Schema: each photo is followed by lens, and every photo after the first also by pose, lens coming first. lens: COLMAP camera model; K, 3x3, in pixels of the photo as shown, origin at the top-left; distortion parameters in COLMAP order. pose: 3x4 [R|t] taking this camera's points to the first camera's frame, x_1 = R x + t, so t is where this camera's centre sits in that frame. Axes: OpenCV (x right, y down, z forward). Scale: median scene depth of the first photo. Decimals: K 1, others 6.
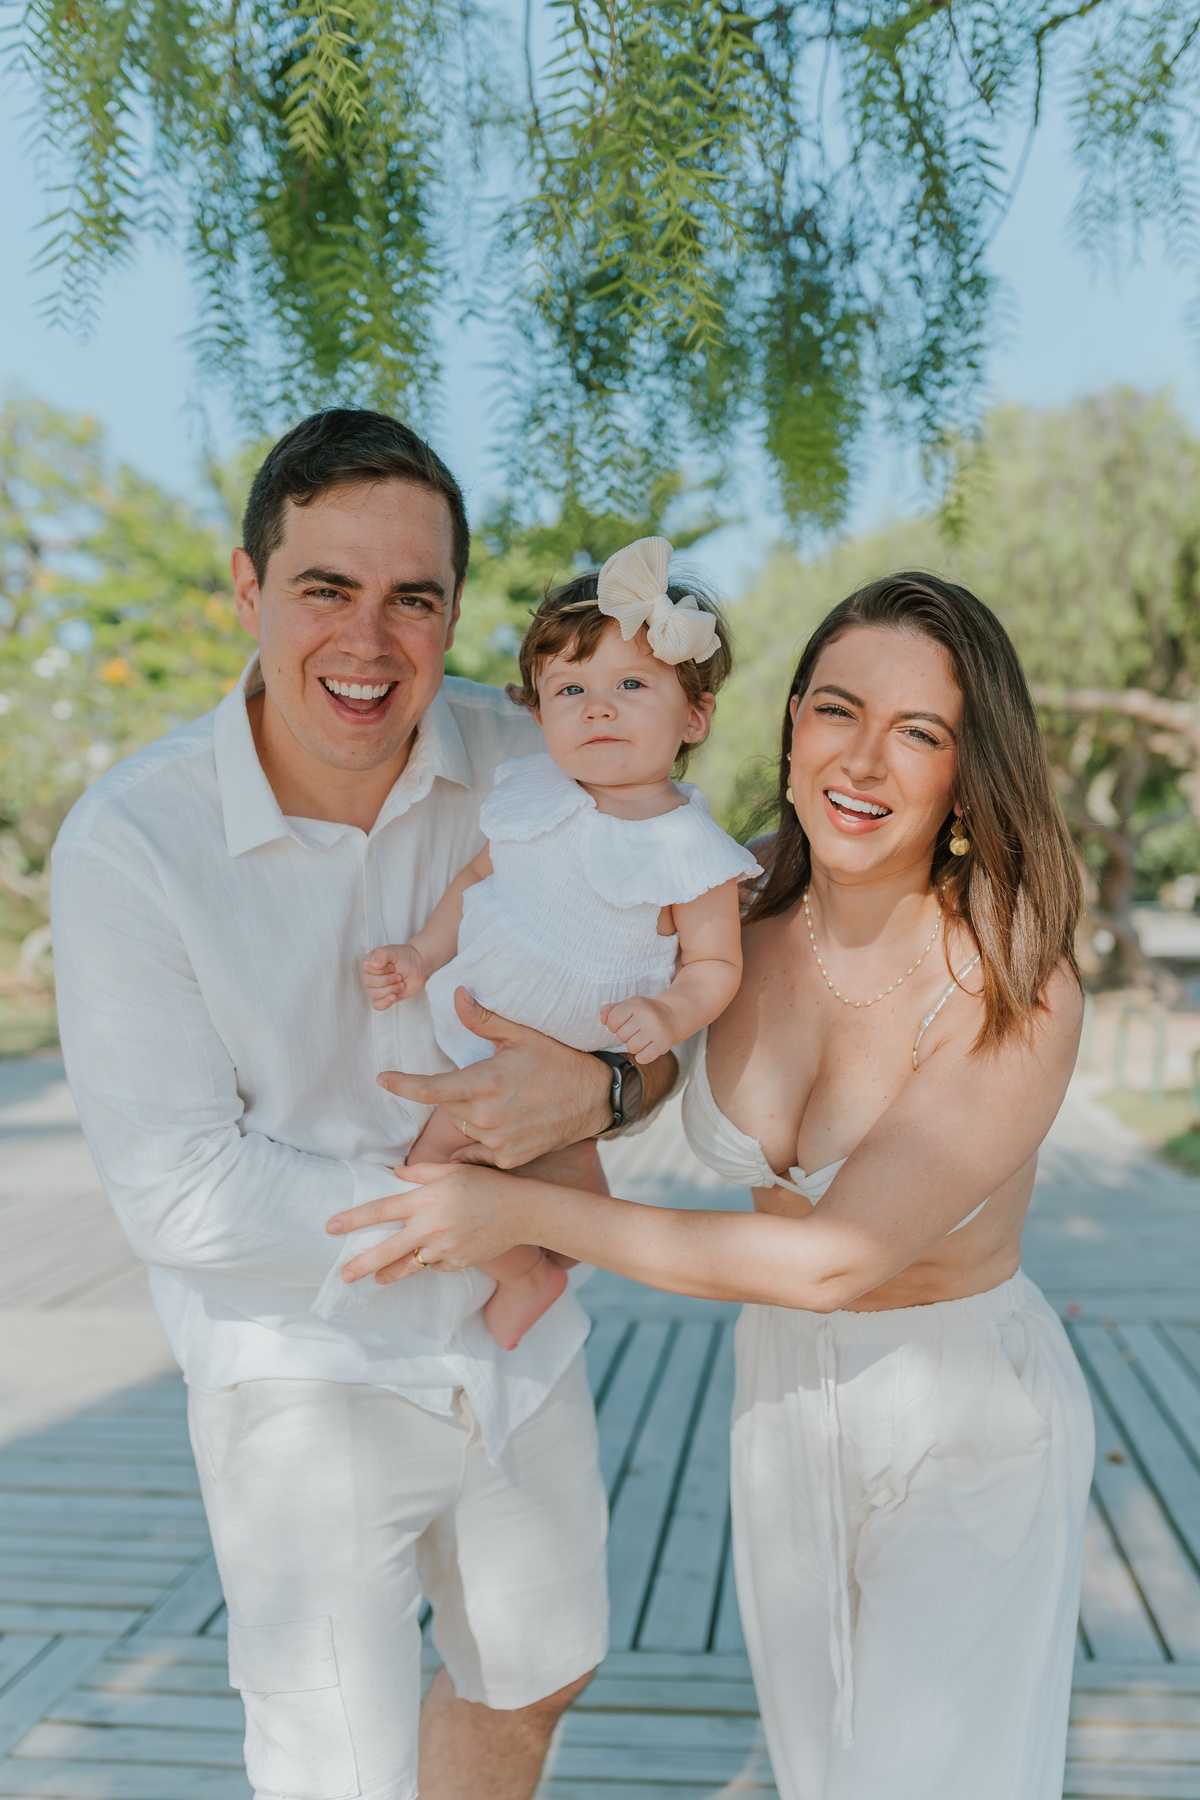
lens RADIAL K [[1793.1, 0, 599.5], [0, 1793.1, 946.4], [0, 0, 1]] dist [-0.002719, -0.001376]
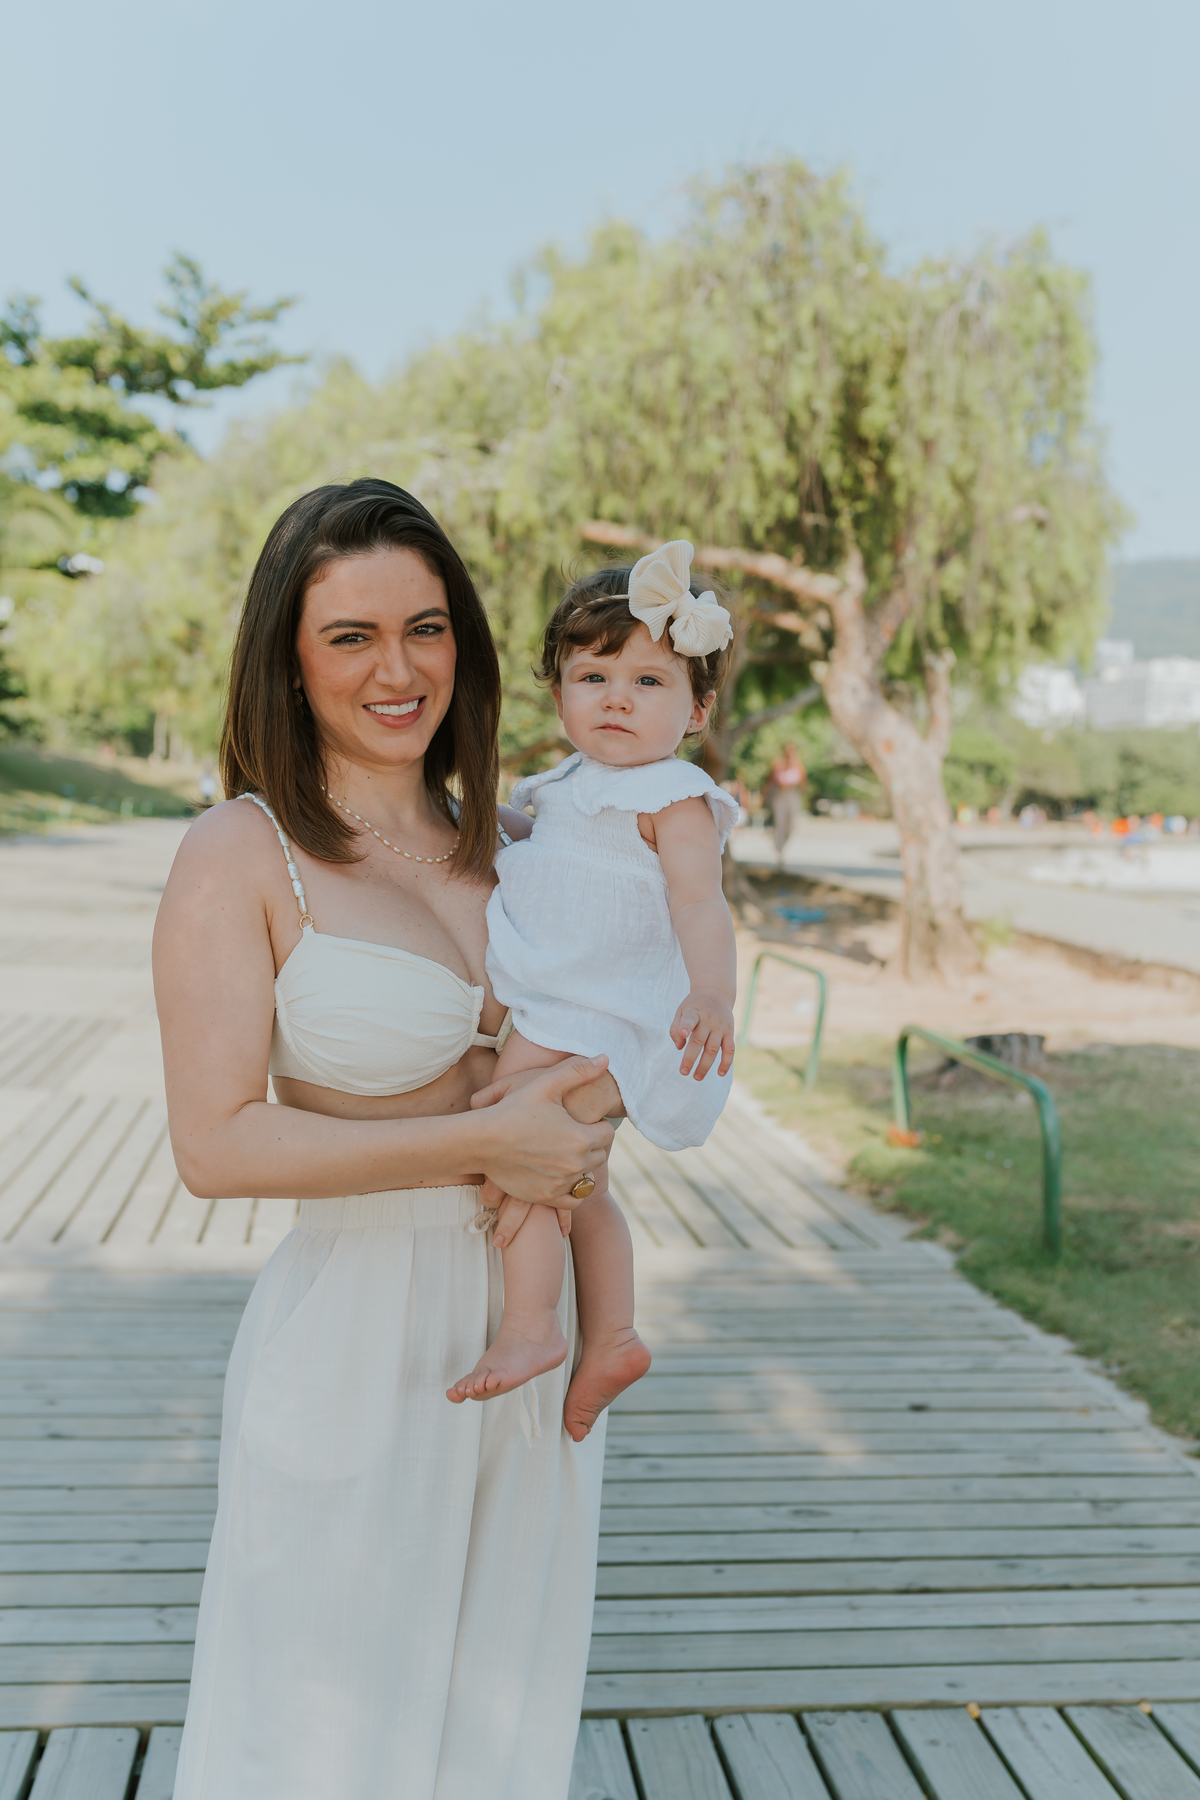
lens RADIAL K [[1847.0, 0, 602.8], [0, 1847.0, 894.8], [0, 0, 1]] dist [-0.005006, -0.000981]
pose [[0.965981, 0.051982, 0.253337, 0.019963], [-0.061163, 0.997721, 0.028494, -0.005676], [-0.251278, -0.043020, 0.966958, 0.203461]]
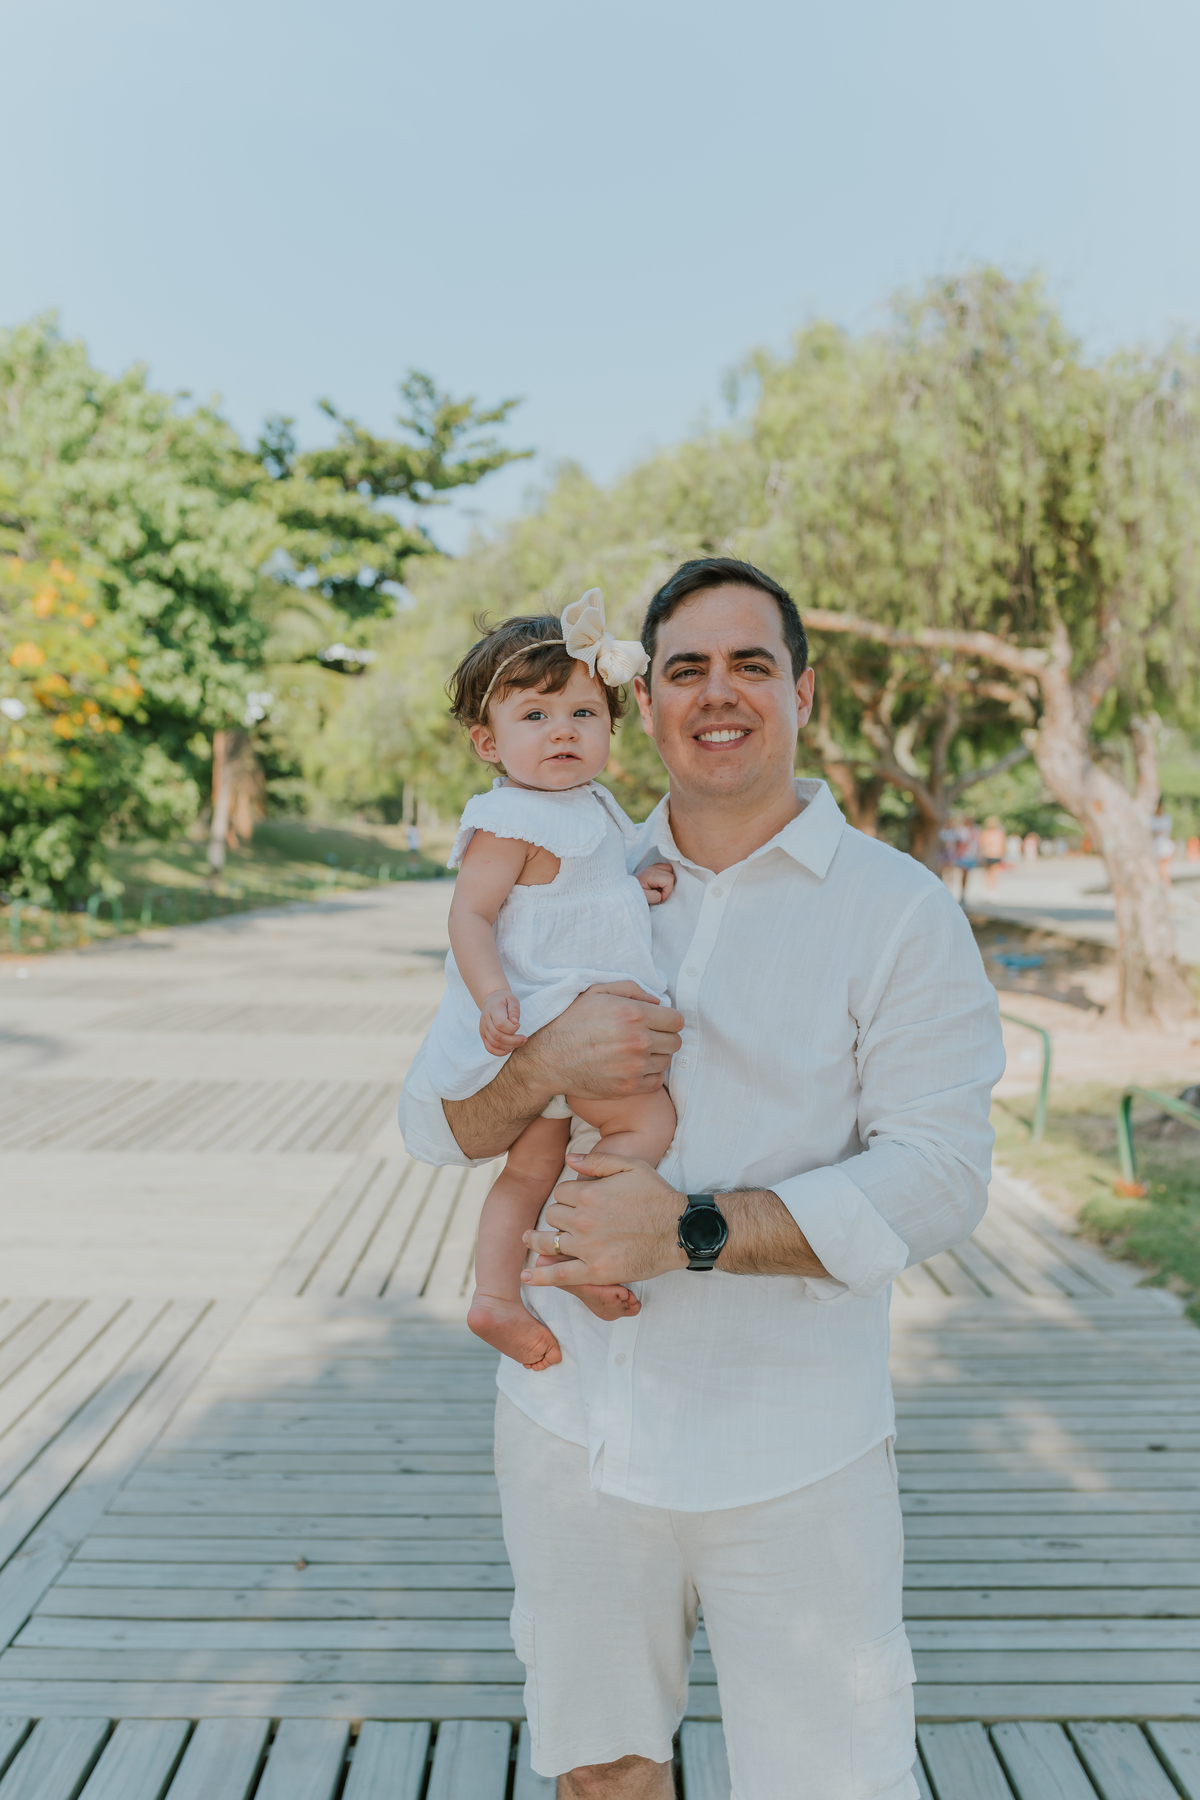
lens RADIAL K [[1735.1, 0, 604.4], [0, 1735.1, 910.6], [0, 0, 1]] dist [0.001222, -0.005183]
pose [[0.991156, 0.023348, 0.130633, 0.008743], [-0.025898, 0.999505, 0.017860, -0.016131], [-0.130151, -0.021085, 0.991270, 0.183239]]
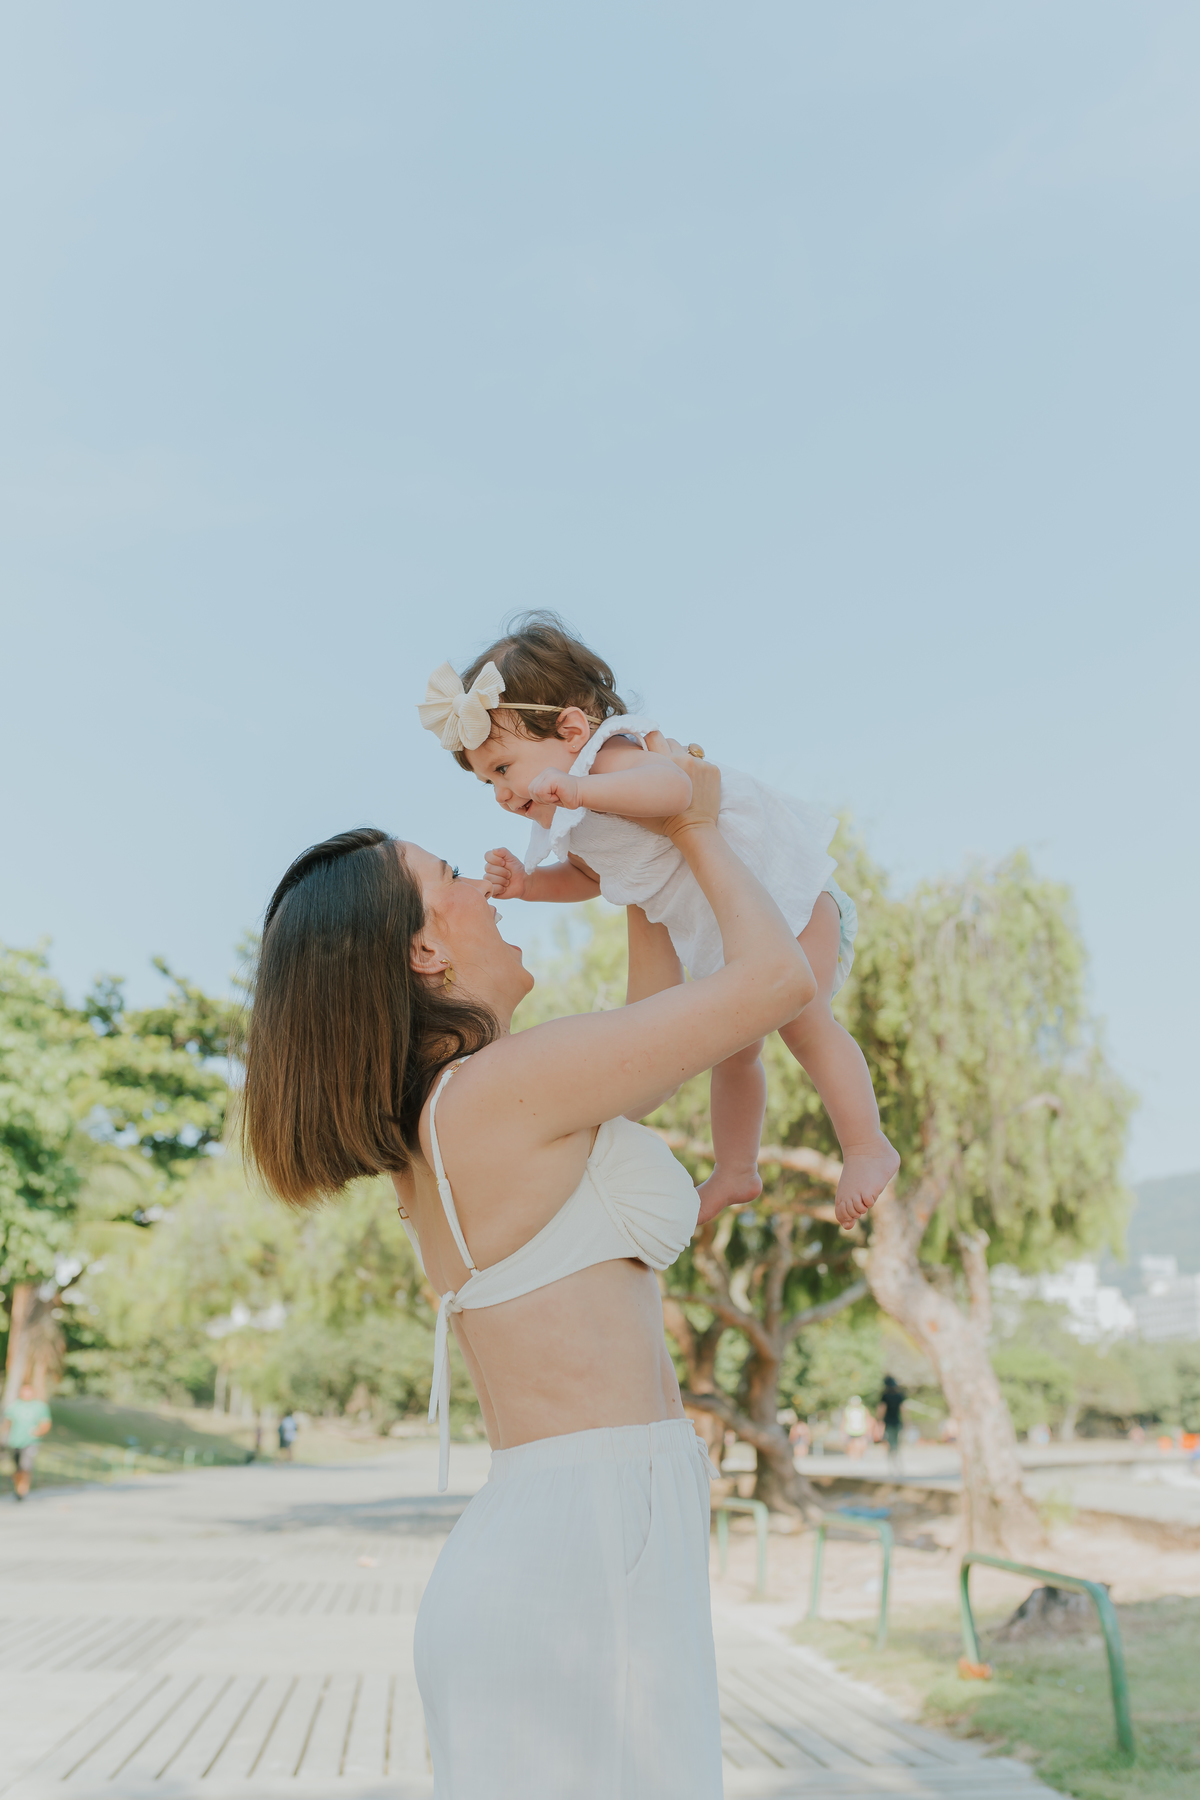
lens RADIAL K [[1793.1, 0, 599.5], [0, 1793.1, 946.4], [0, 0, 1]] dist [-0.002719, -0.001376]
pose [[0.975561, 0.081212, 0.204171, 0.011705], [-0.020089, 0.958265, -0.285175, 0.017725], [-0.218810, 0.274104, 0.936477, 0.172976]]
